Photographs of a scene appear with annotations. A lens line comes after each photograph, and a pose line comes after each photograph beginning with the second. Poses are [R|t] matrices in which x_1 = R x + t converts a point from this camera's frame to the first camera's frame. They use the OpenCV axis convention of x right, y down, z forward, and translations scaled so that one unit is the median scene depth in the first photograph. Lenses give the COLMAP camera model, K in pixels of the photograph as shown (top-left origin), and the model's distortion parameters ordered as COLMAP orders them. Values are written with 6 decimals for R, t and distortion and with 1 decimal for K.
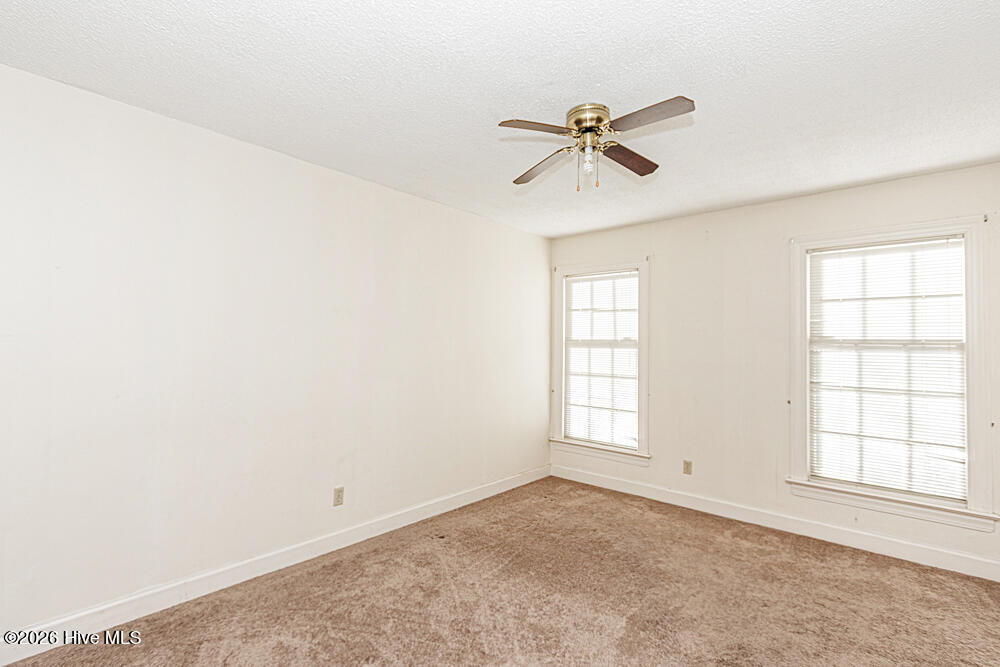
lens RADIAL K [[459.1, 0, 496.7], [0, 459.1, 335.6], [0, 0, 1]] dist [0.001046, -0.000341]
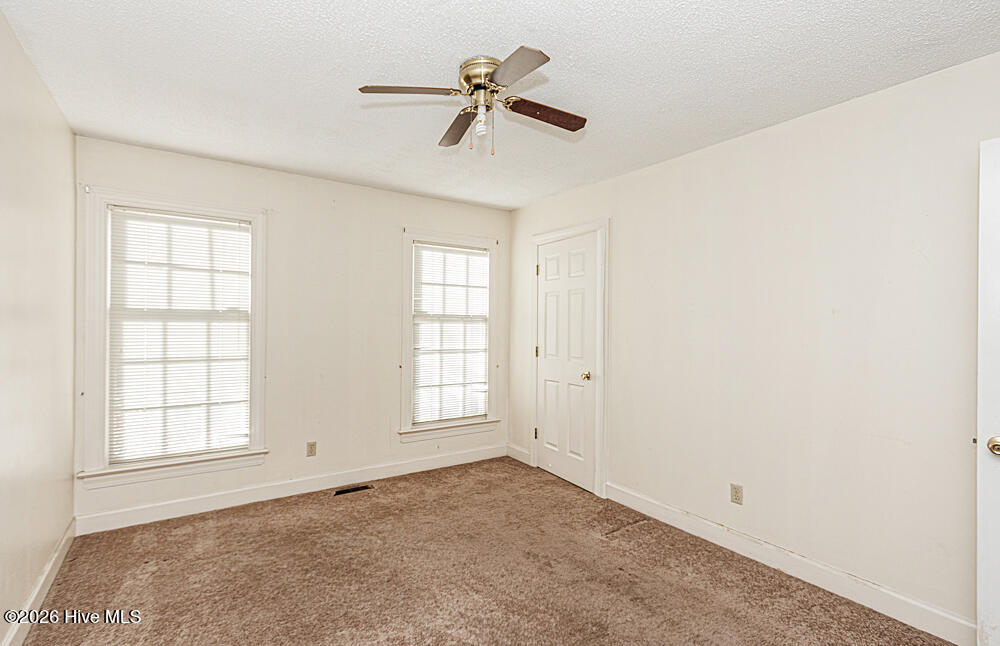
lens RADIAL K [[464.5, 0, 490.8], [0, 464.5, 326.1], [0, 0, 1]] dist [0.002980, 0.000574]
pose [[0.247322, -0.016237, 0.968797, -0.472612], [-0.027884, 0.999326, 0.023867, 0.005441], [-0.968532, -0.032917, 0.246703, 0.494404]]
